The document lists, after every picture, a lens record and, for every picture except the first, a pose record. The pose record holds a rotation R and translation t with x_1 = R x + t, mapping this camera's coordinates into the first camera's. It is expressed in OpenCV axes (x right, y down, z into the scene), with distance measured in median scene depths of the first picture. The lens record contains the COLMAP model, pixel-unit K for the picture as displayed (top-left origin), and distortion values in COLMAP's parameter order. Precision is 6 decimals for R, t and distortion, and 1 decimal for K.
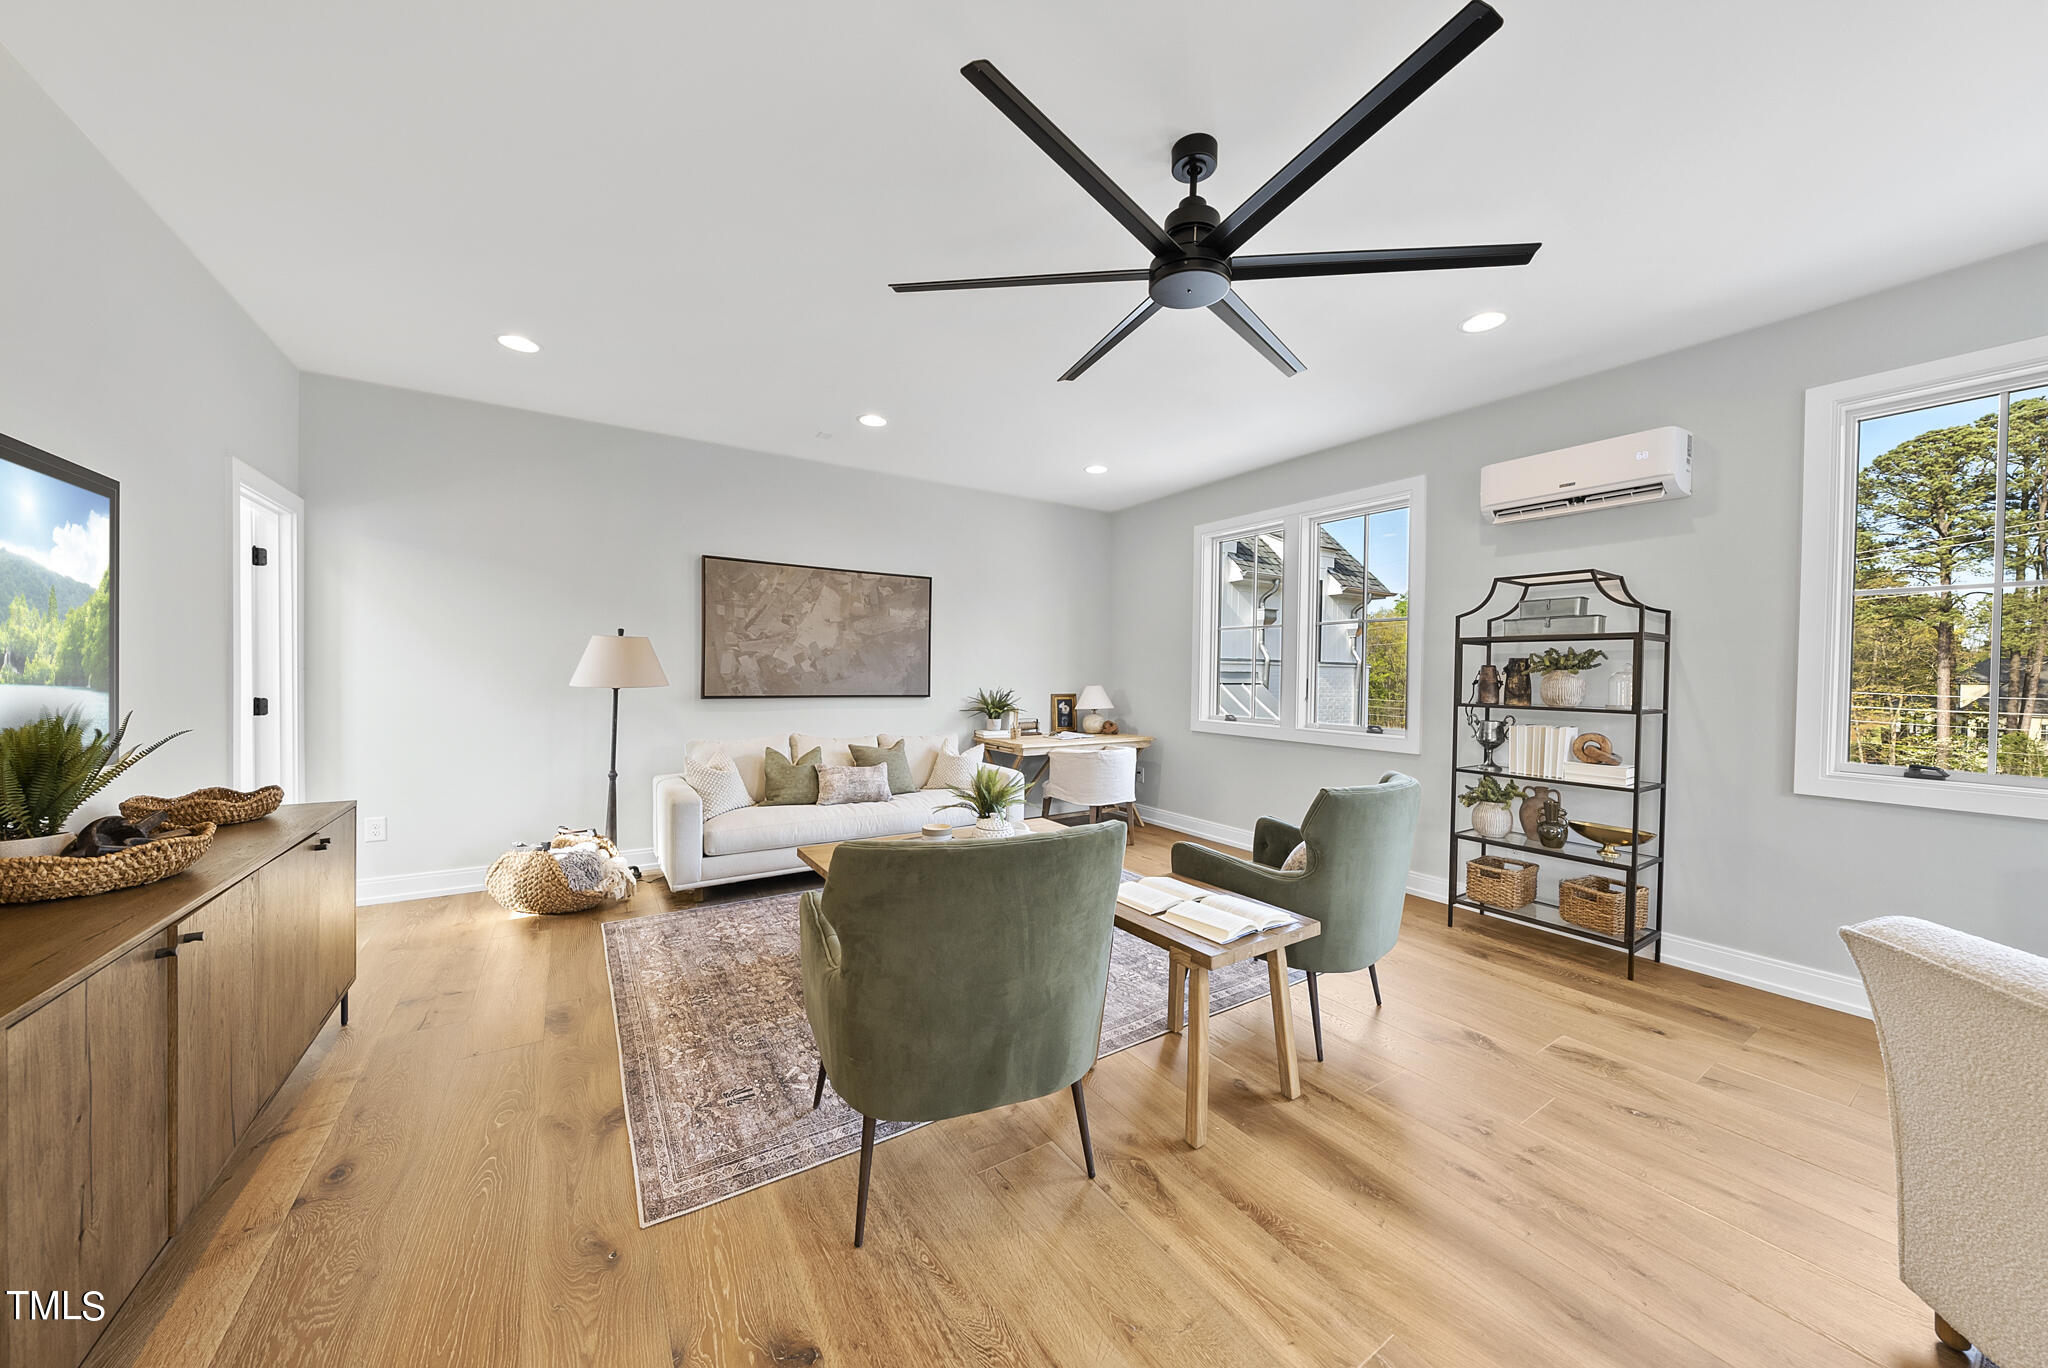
lens RADIAL K [[709.0, 0, 1021.0], [0, 709.0, 682.6], [0, 0, 1]] dist [-0.001939, 0.000028]
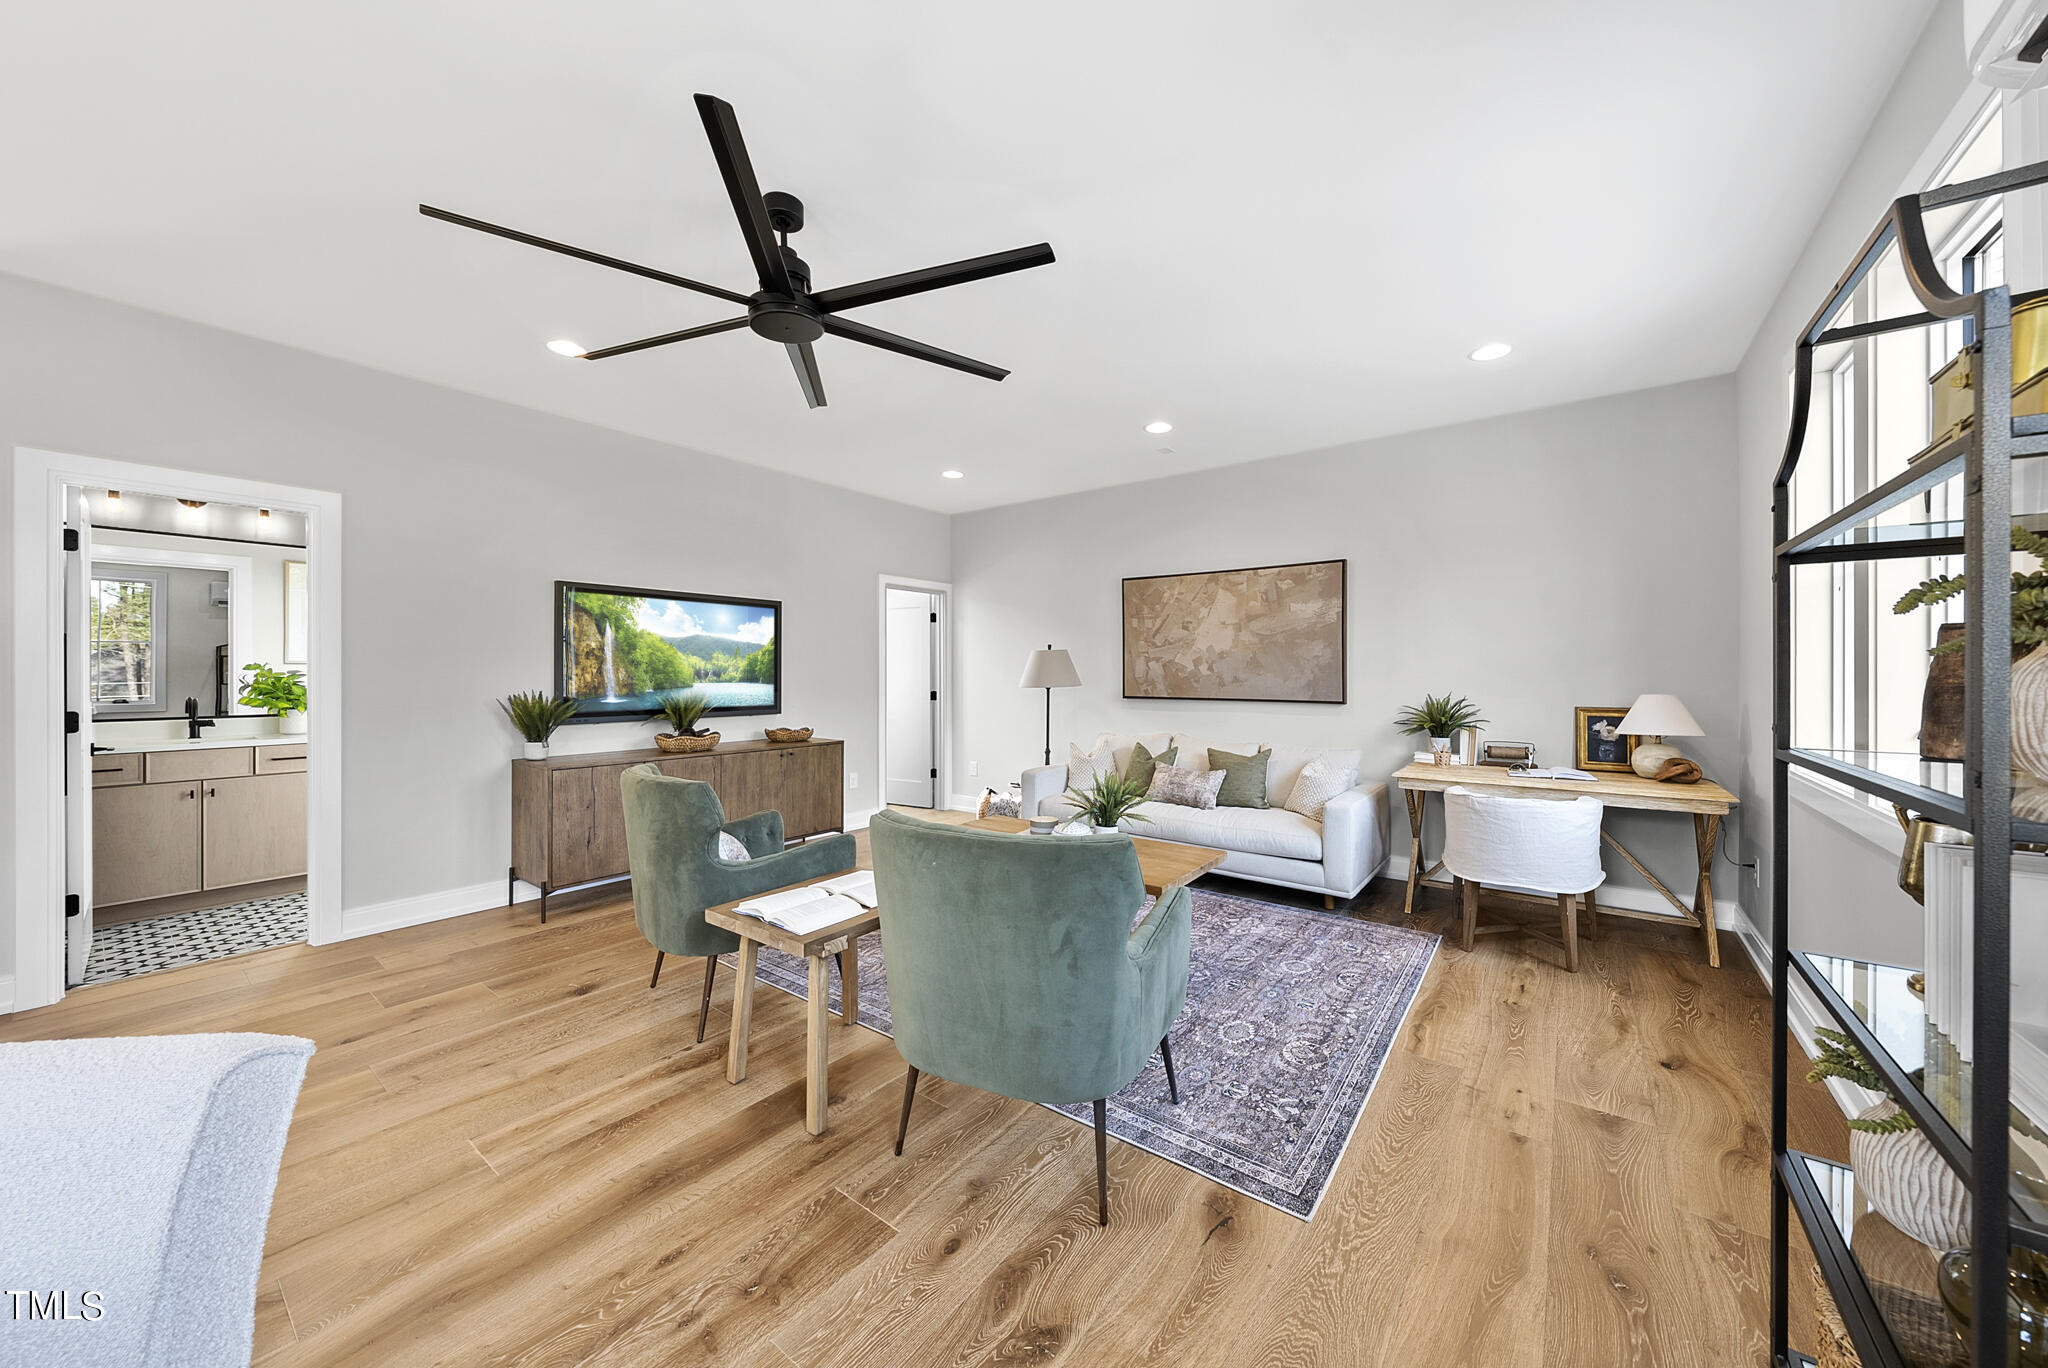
lens RADIAL K [[709.0, 0, 1018.5], [0, 709.0, 677.1], [0, 0, 1]] dist [-0.001939, 0.000028]
pose [[0.334139, -0.007294, -0.942496, 0.579071], [-0.008494, 0.999906, -0.010750, 0.001176], [0.942486, 0.011598, 0.334045, 0.404071]]
